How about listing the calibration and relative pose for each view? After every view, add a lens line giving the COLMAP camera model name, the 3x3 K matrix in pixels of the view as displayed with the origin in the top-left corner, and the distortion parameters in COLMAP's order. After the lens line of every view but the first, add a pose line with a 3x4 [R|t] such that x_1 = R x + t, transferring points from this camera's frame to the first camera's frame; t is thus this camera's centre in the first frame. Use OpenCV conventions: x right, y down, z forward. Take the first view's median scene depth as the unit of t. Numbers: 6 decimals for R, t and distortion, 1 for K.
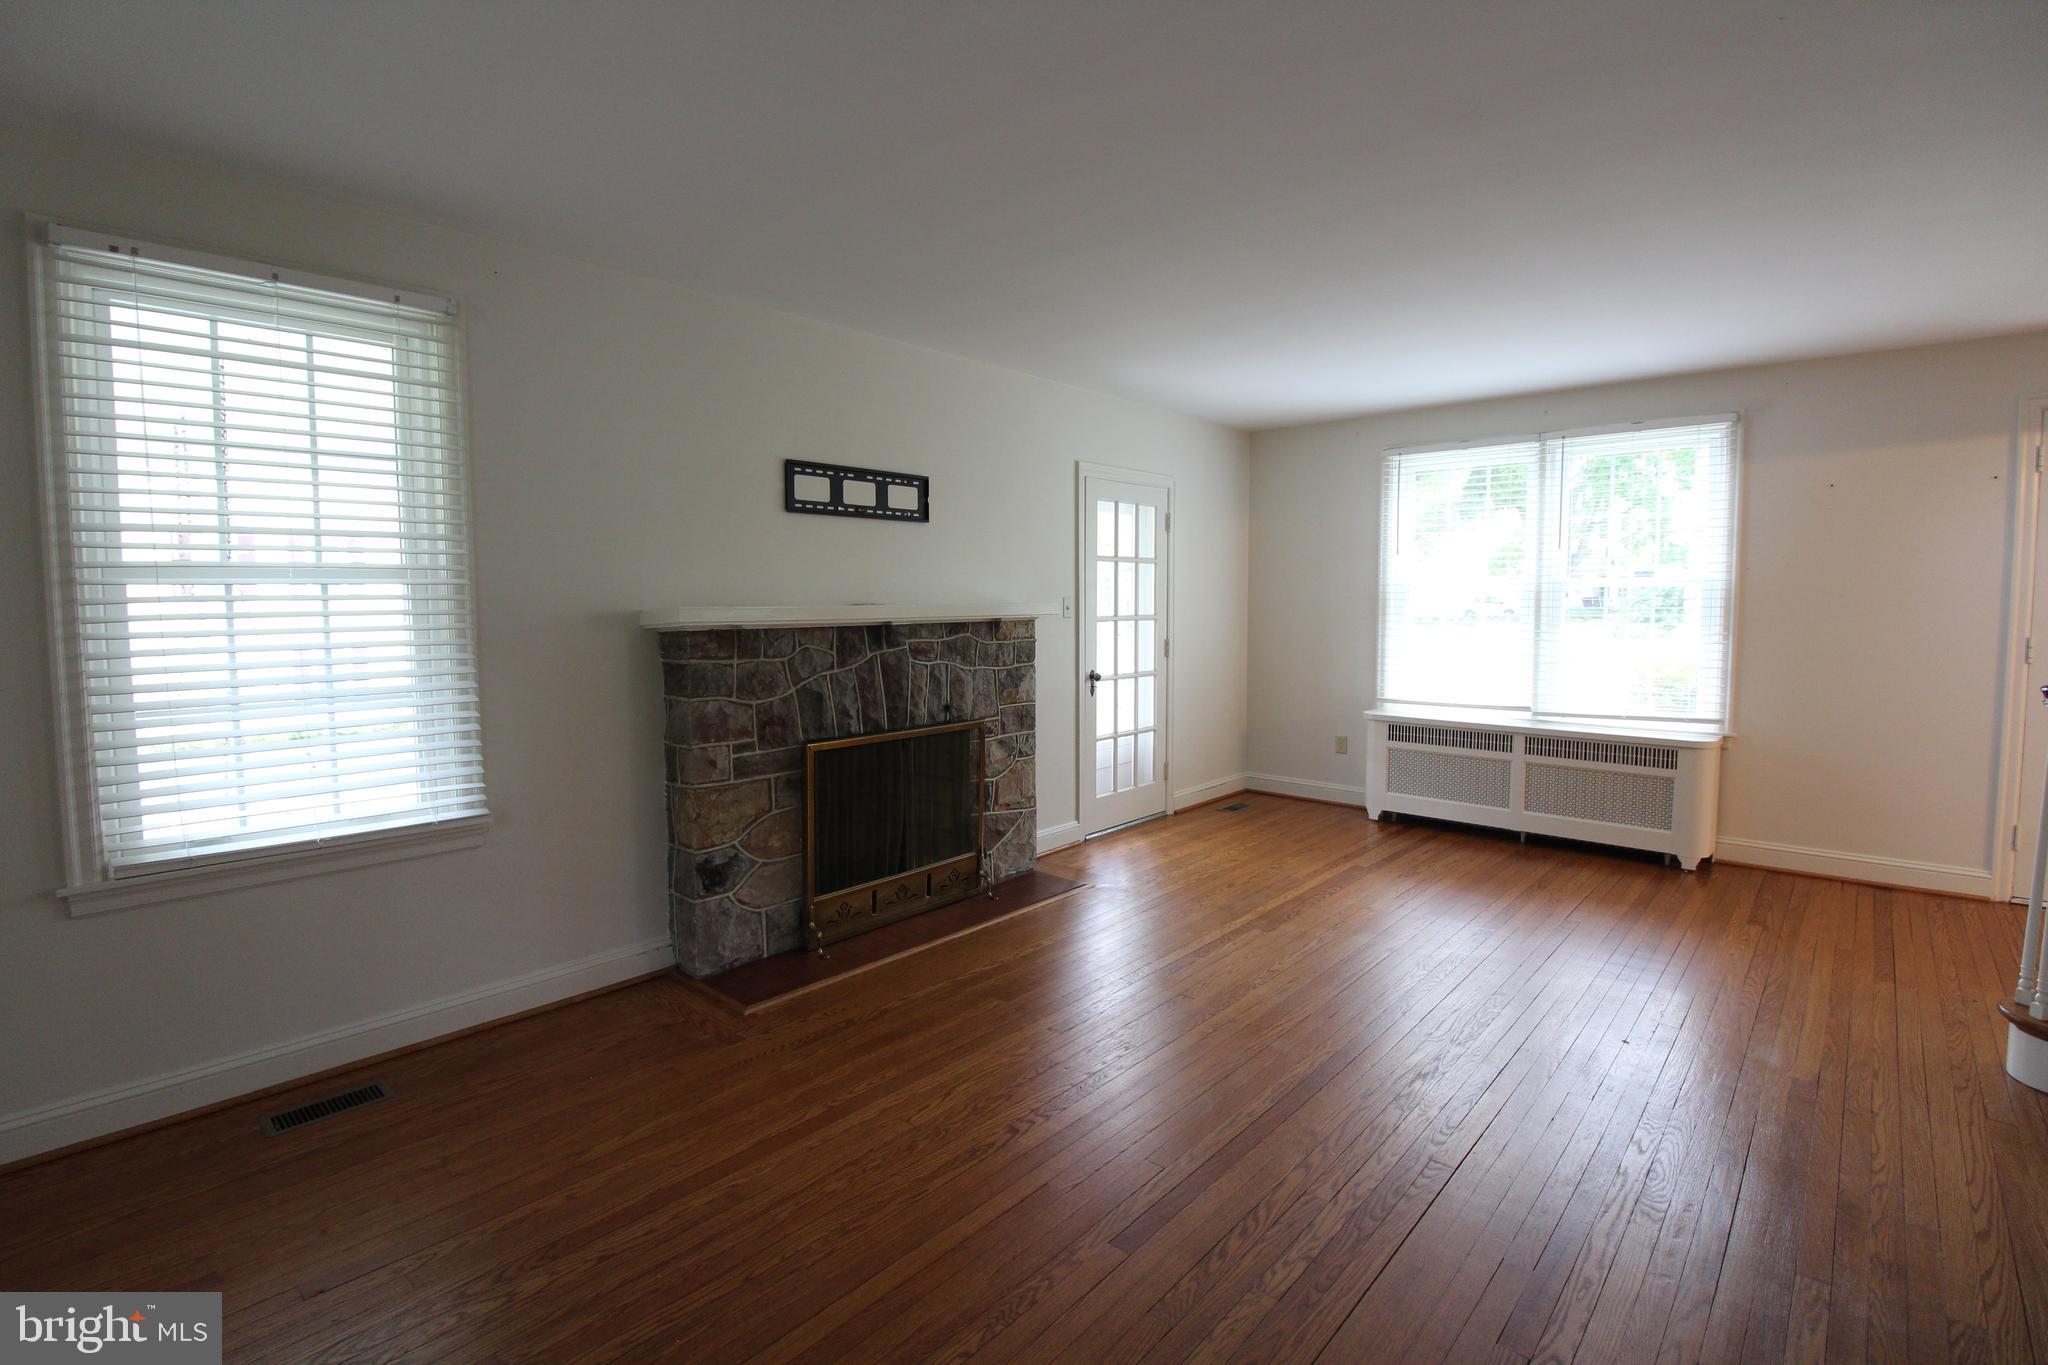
lens RADIAL K [[934.0, 0, 1015.8], [0, 934.0, 657.6], [0, 0, 1]] dist [0.000778, -0.014208]
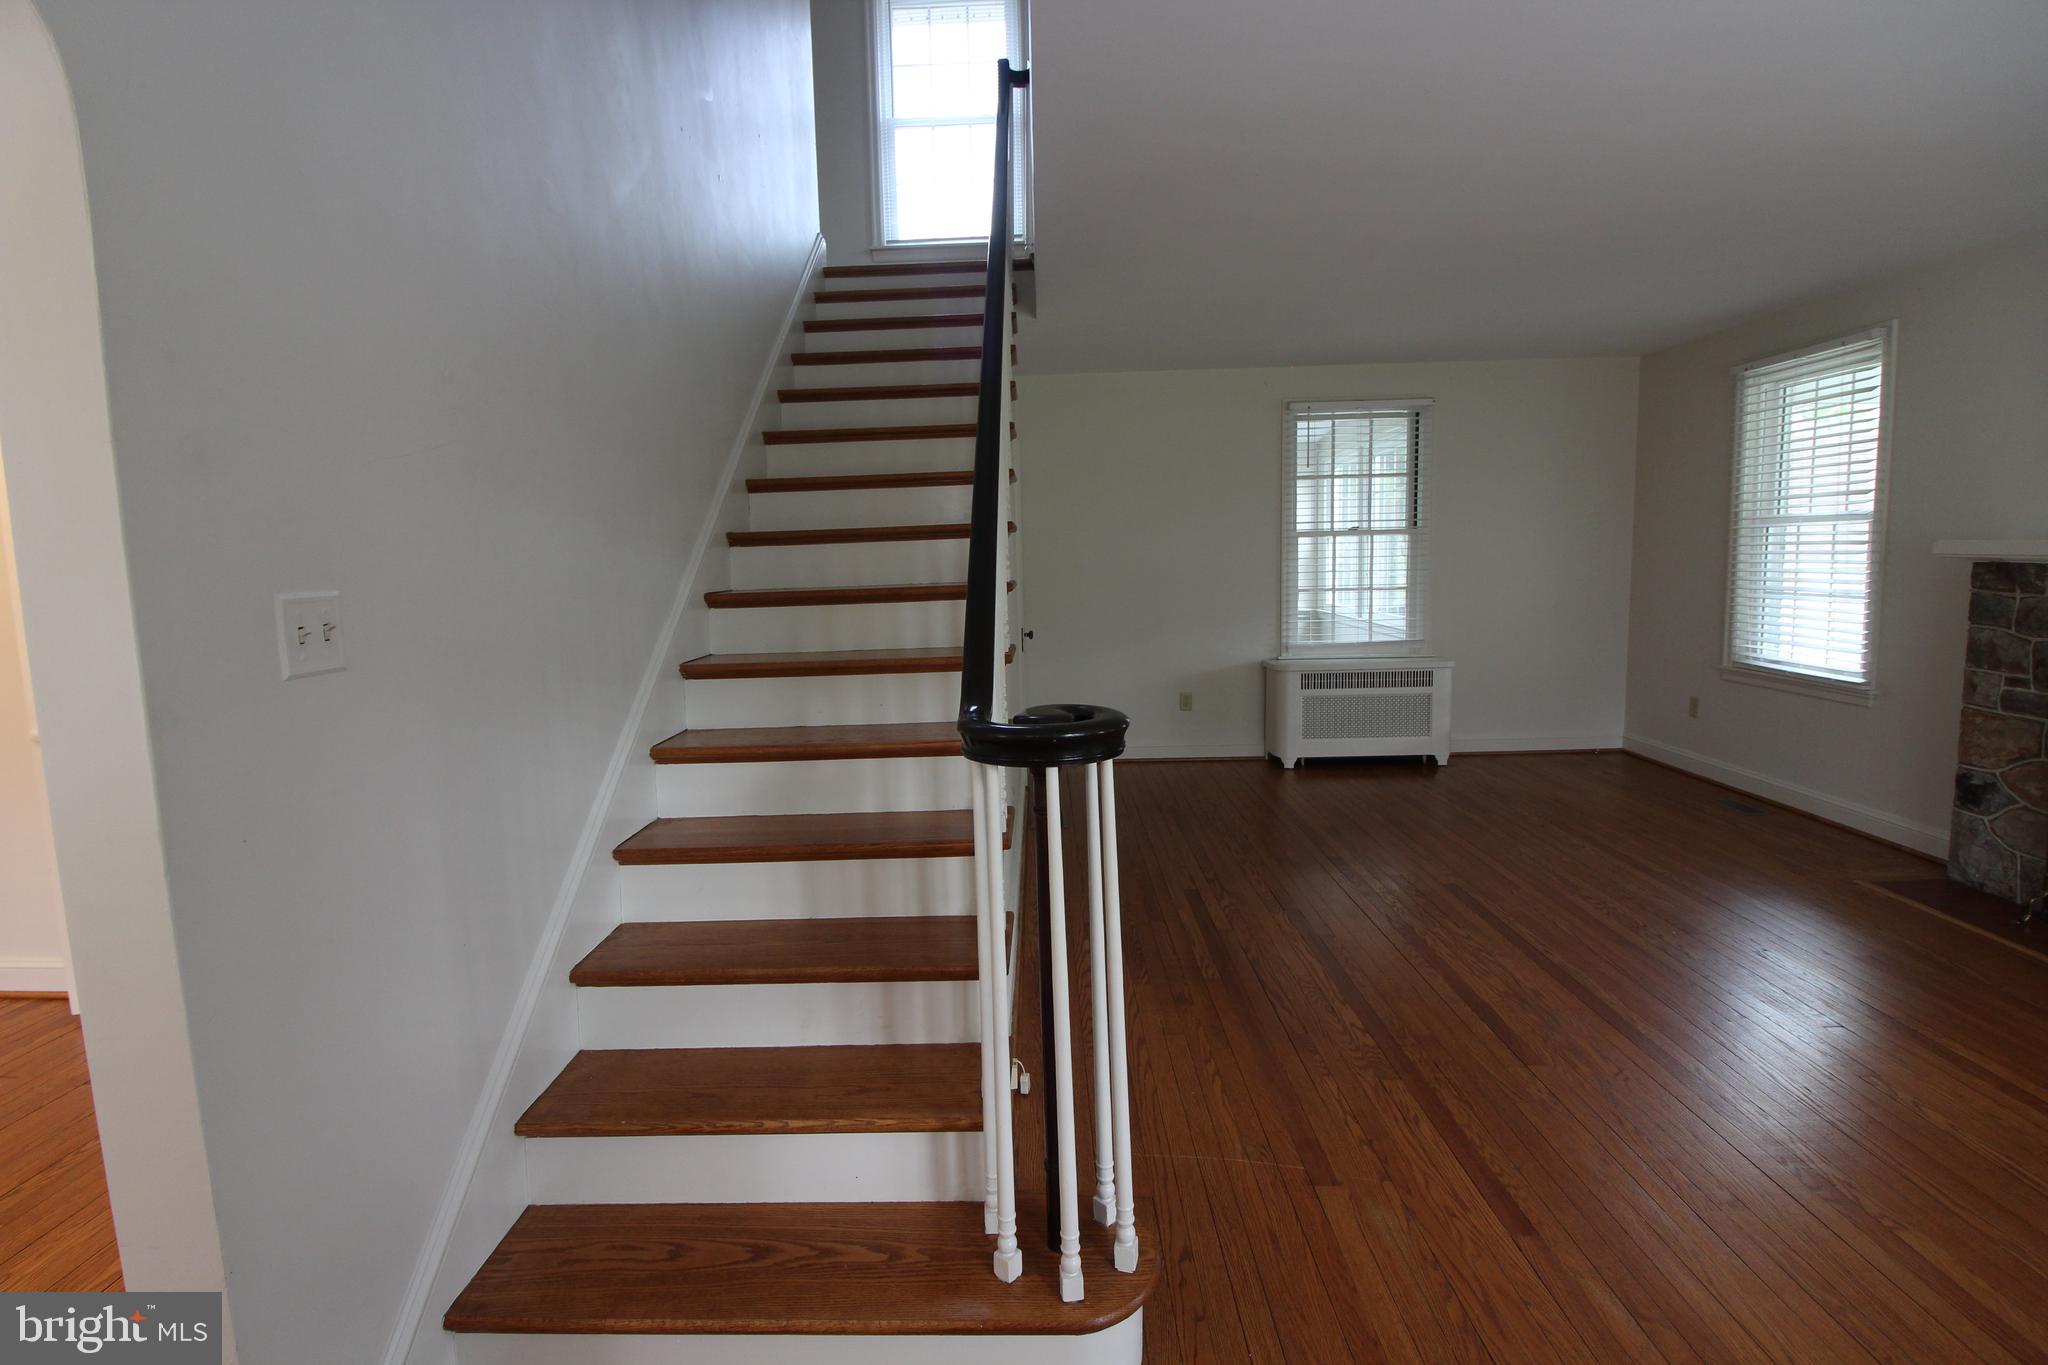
lens RADIAL K [[934.0, 0, 1015.8], [0, 934.0, 657.6], [0, 0, 1]] dist [0.000778, -0.014208]
pose [[-0.754377, 0.097013, -0.649233, 1.164978], [-0.011528, 0.986909, 0.160866, -0.075469], [0.656340, 0.128838, -0.743384, 1.041328]]
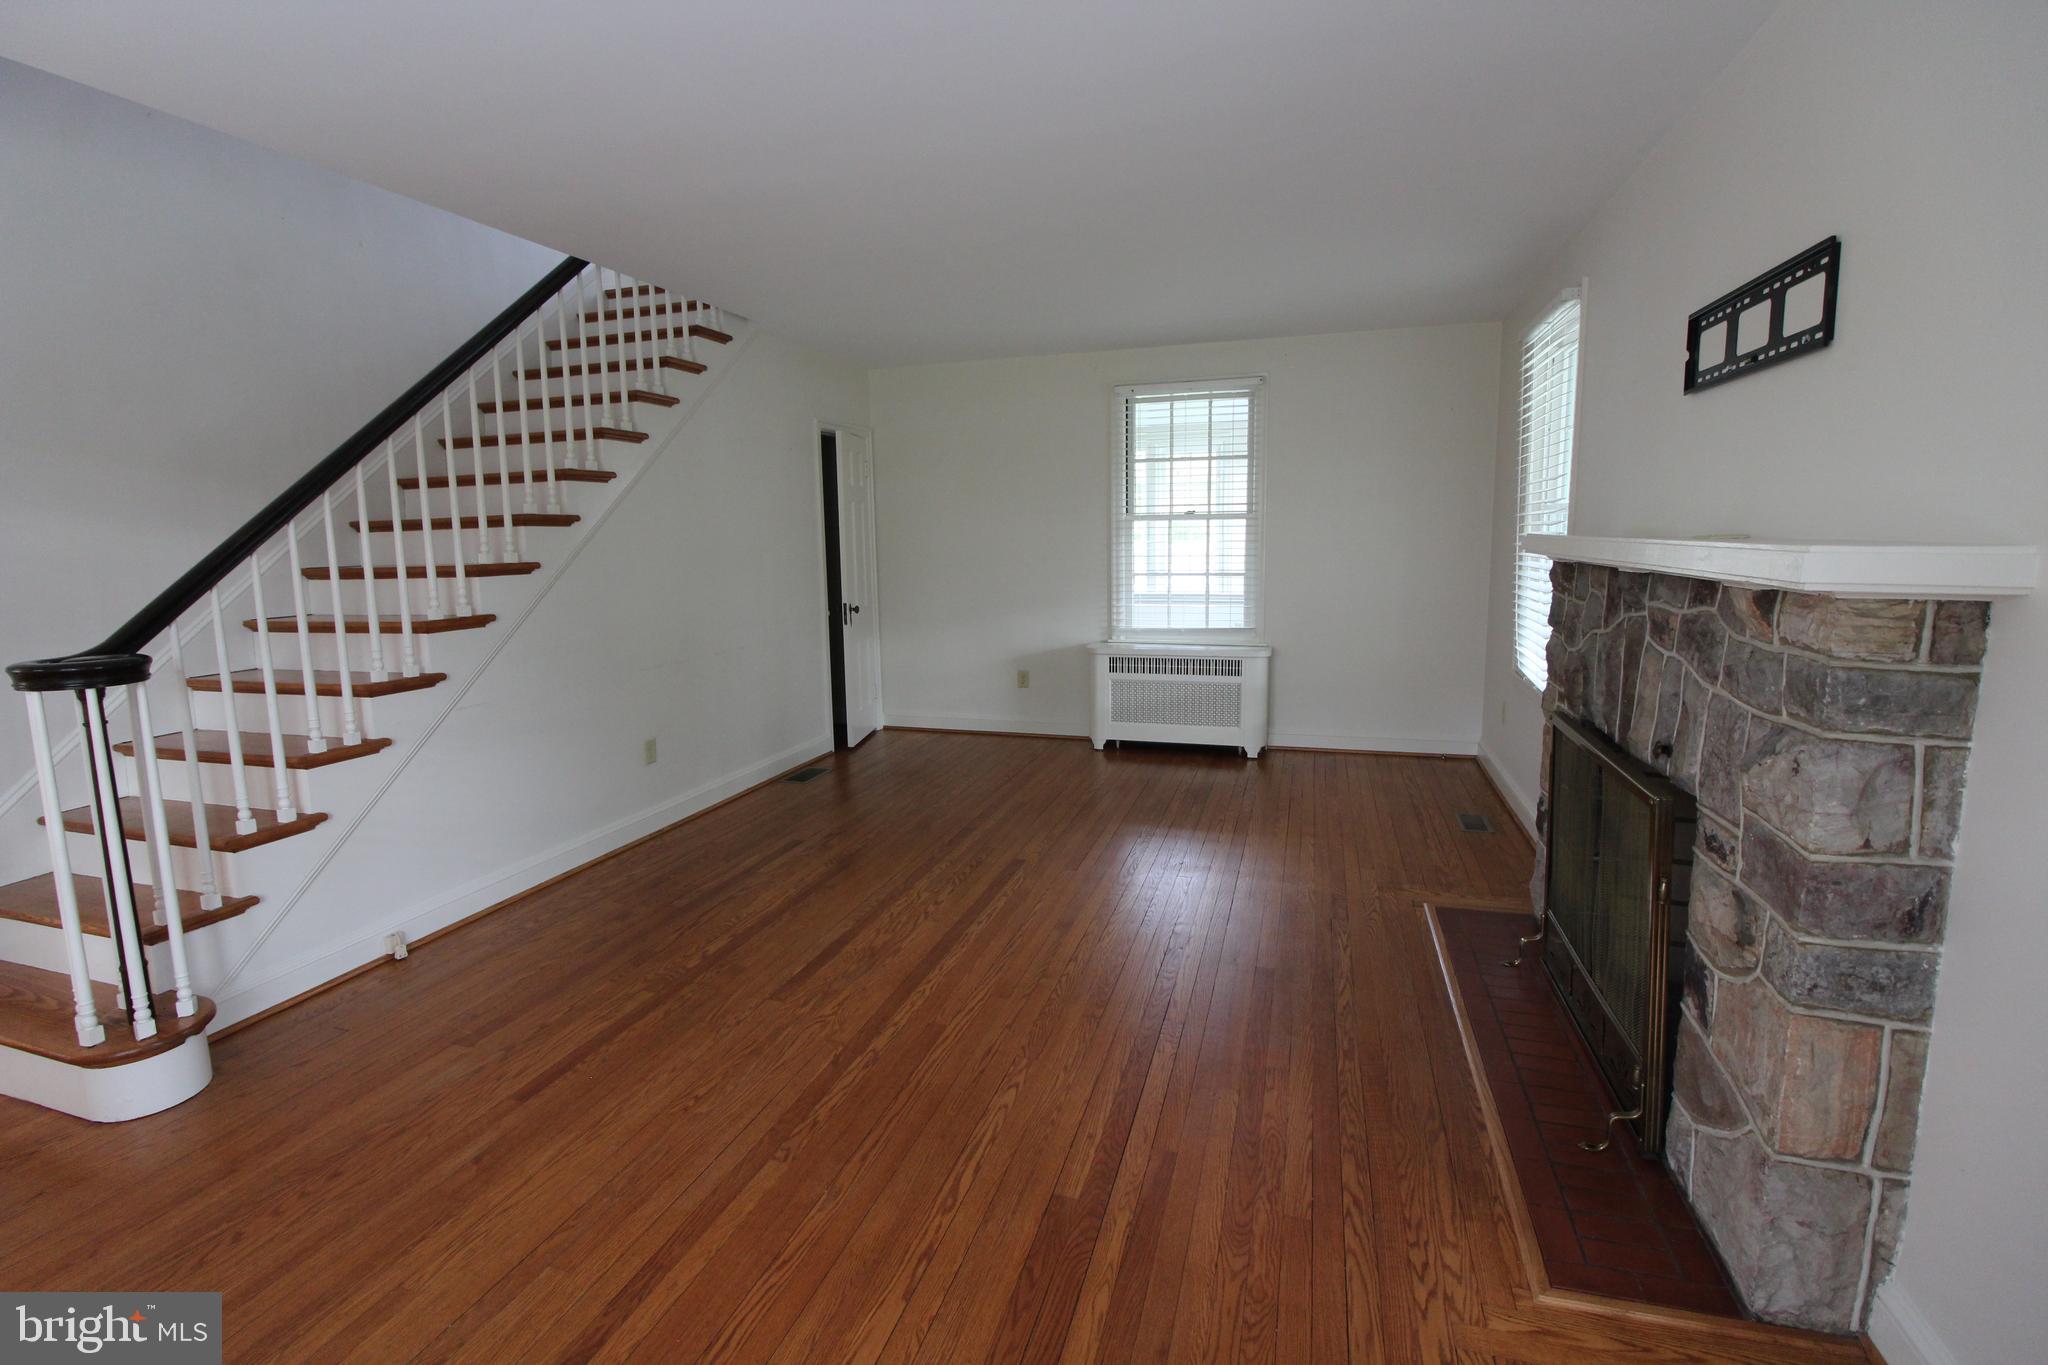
lens RADIAL K [[934.0, 0, 1015.8], [0, 934.0, 657.6], [0, 0, 1]] dist [0.000778, -0.014208]
pose [[-0.905353, 0.074692, -0.418039, 0.542649], [-0.006580, 0.981825, 0.189674, -0.102424], [0.424608, 0.174473, -0.888407, 1.578349]]
